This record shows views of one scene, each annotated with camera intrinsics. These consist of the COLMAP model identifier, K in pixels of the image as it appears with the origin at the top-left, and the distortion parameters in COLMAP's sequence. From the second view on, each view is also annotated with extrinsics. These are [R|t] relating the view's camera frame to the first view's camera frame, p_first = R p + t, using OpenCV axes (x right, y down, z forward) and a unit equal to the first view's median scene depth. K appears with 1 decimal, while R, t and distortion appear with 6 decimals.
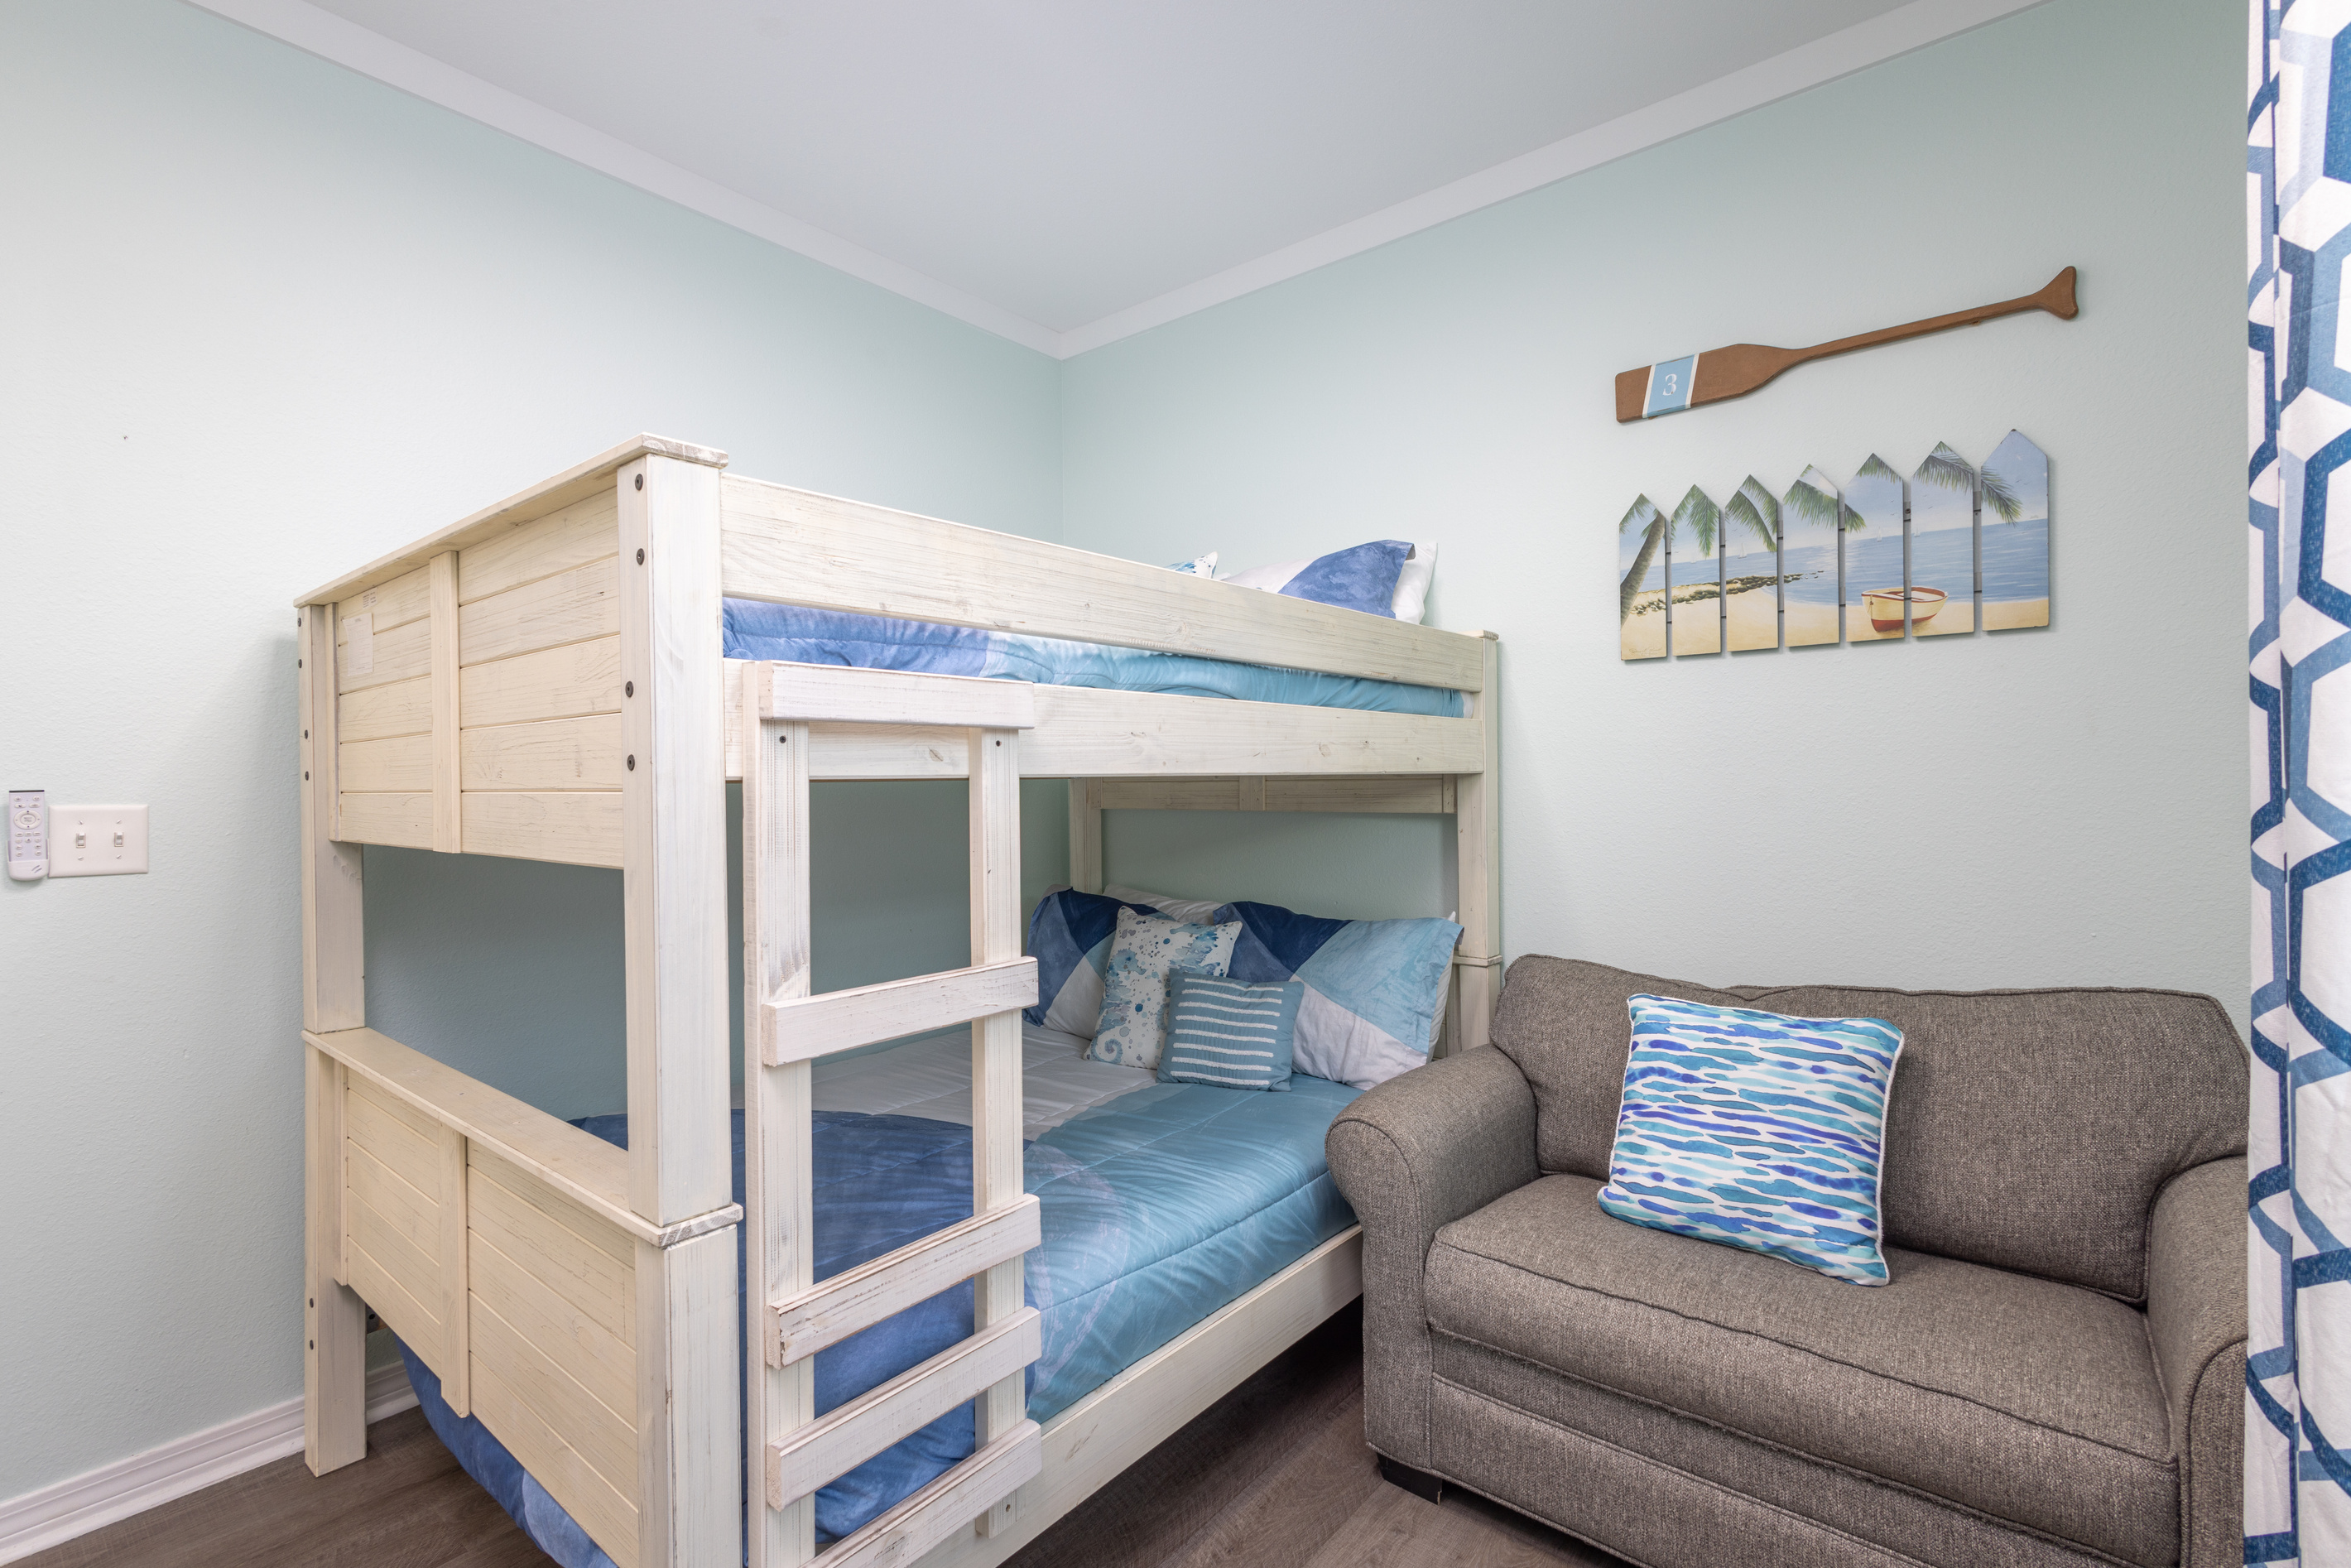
lens RADIAL K [[1073.1, 0, 1173.1], [0, 1073.1, 780.1], [0, 0, 1]] dist [-0.000770, -0.000015]
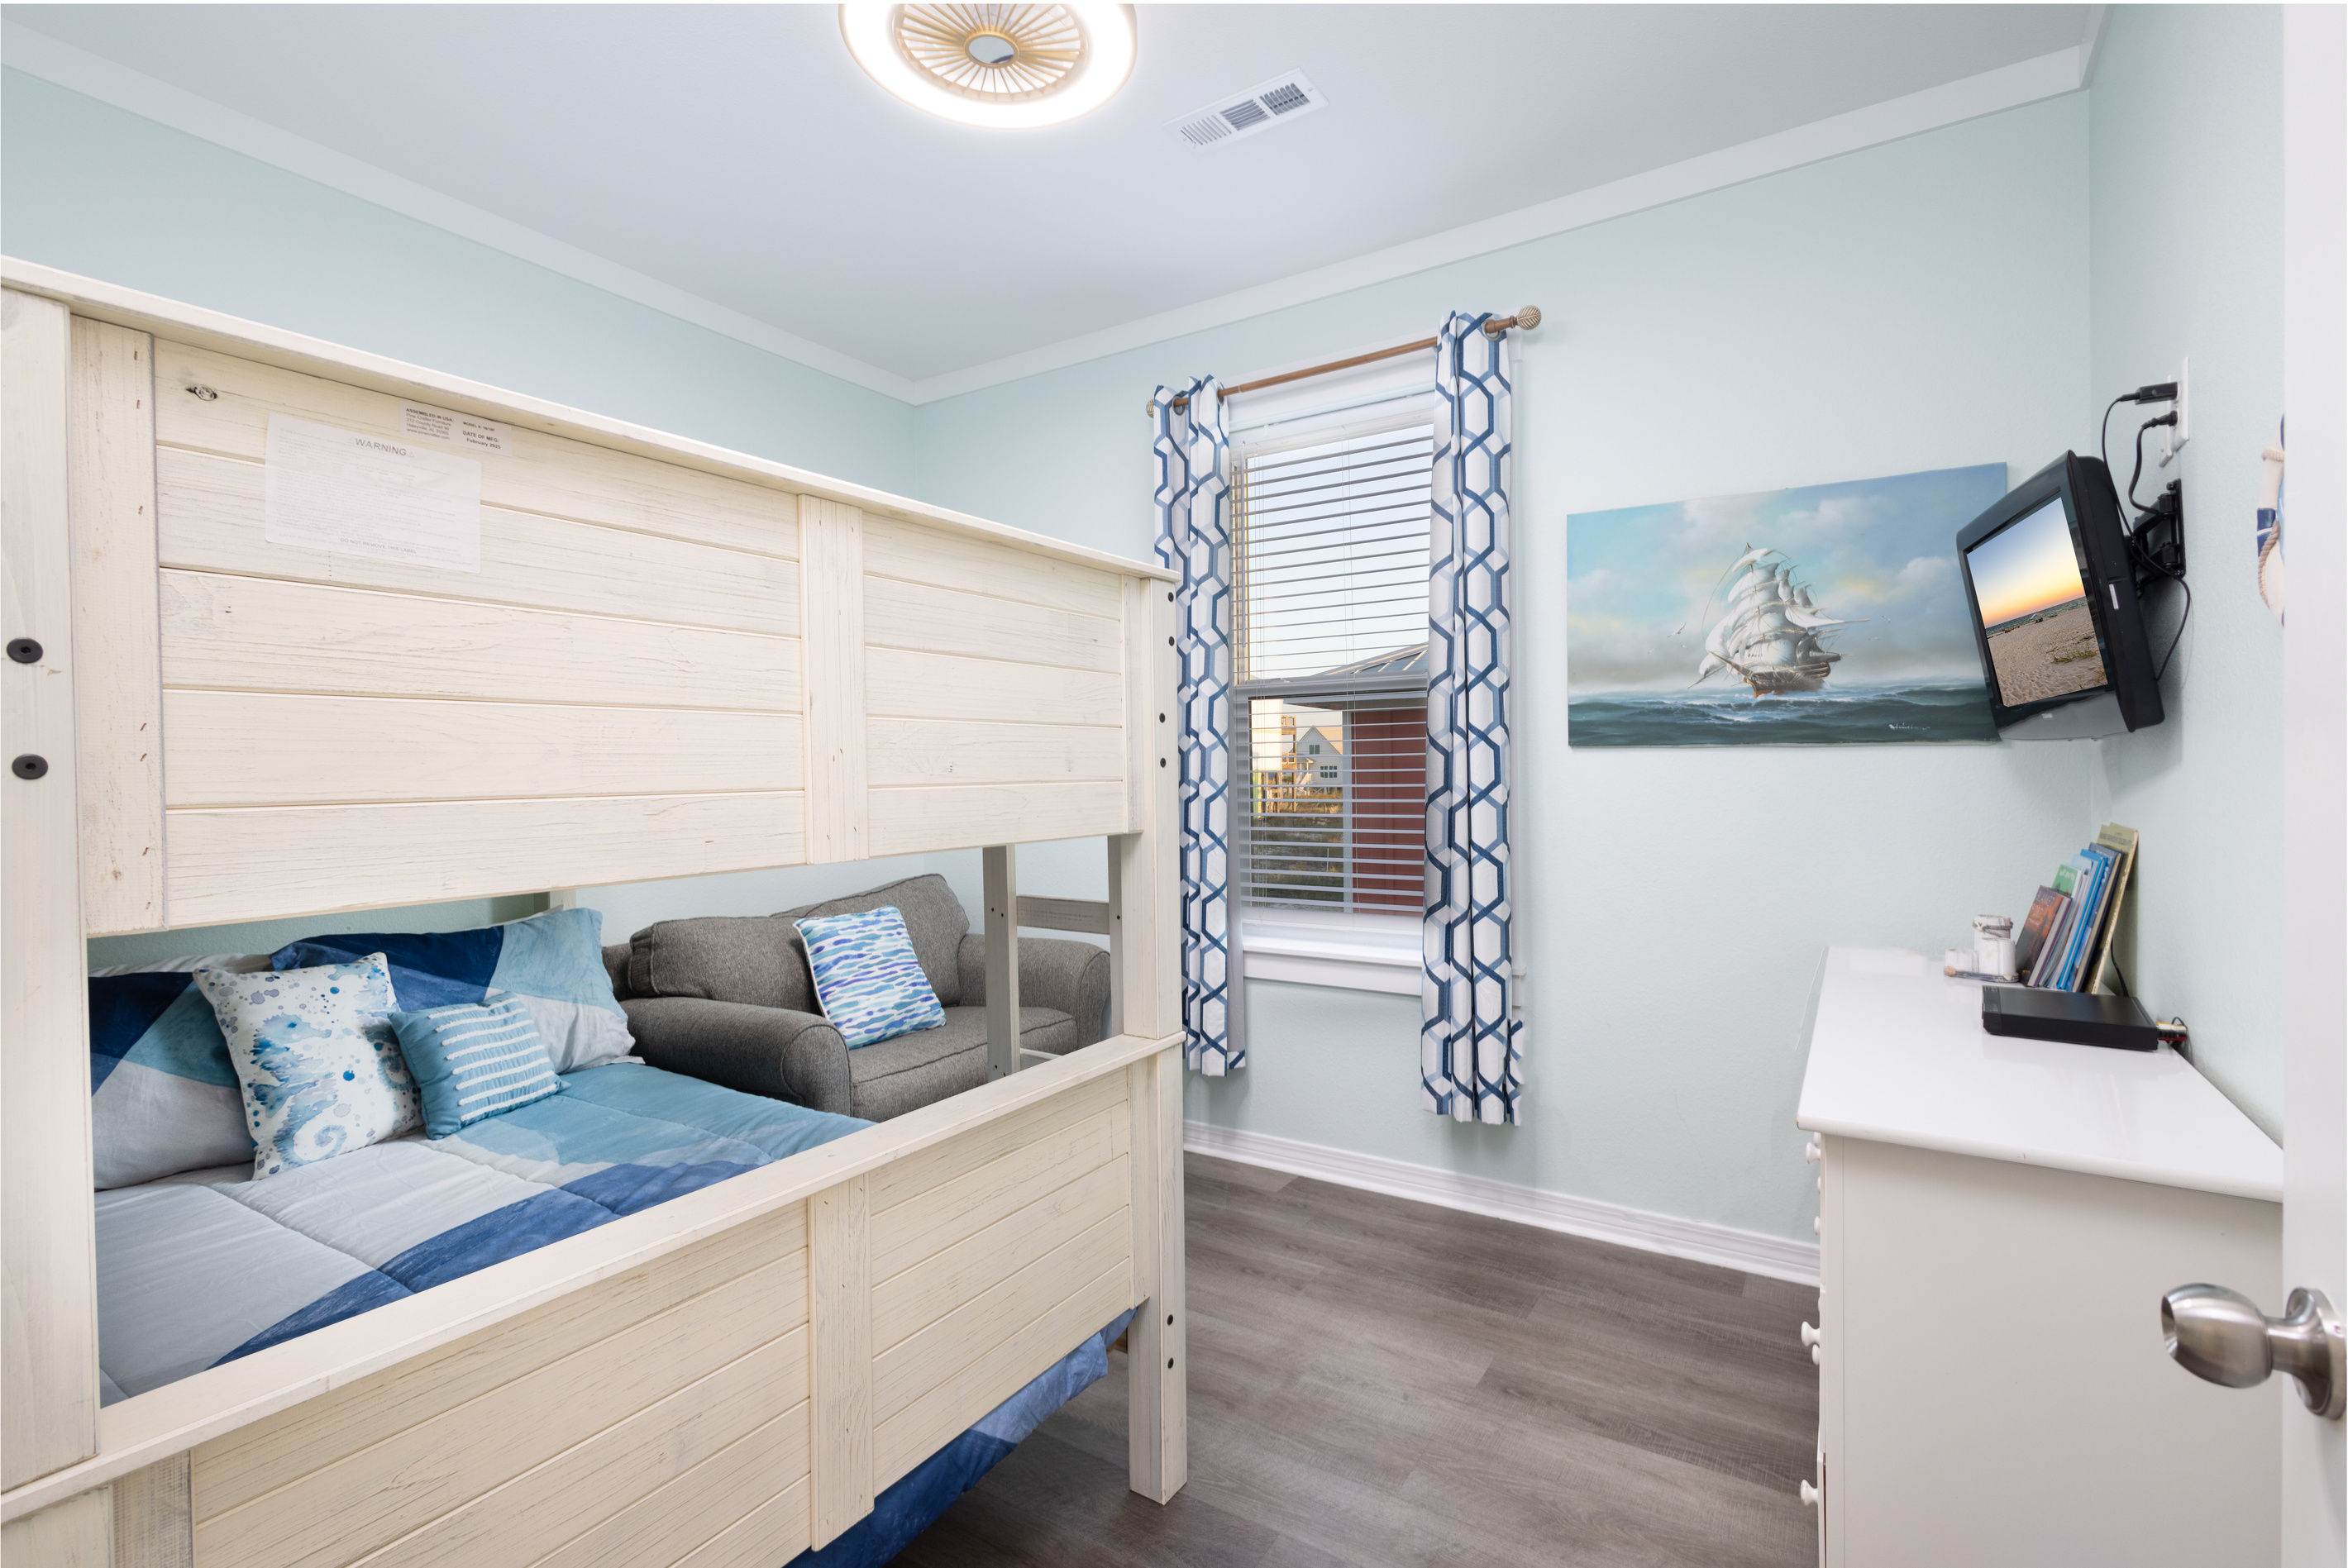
lens RADIAL K [[1071.6, 0, 1173.5], [0, 1071.6, 781.8], [0, 0, 1]] dist [-0.000770, -0.000015]
pose [[-0.120378, 0.001198, 0.992727, -1.290663], [0.014645, 0.999893, 0.000569, 0.007729], [-0.992620, 0.014607, -0.120383, 0.716266]]
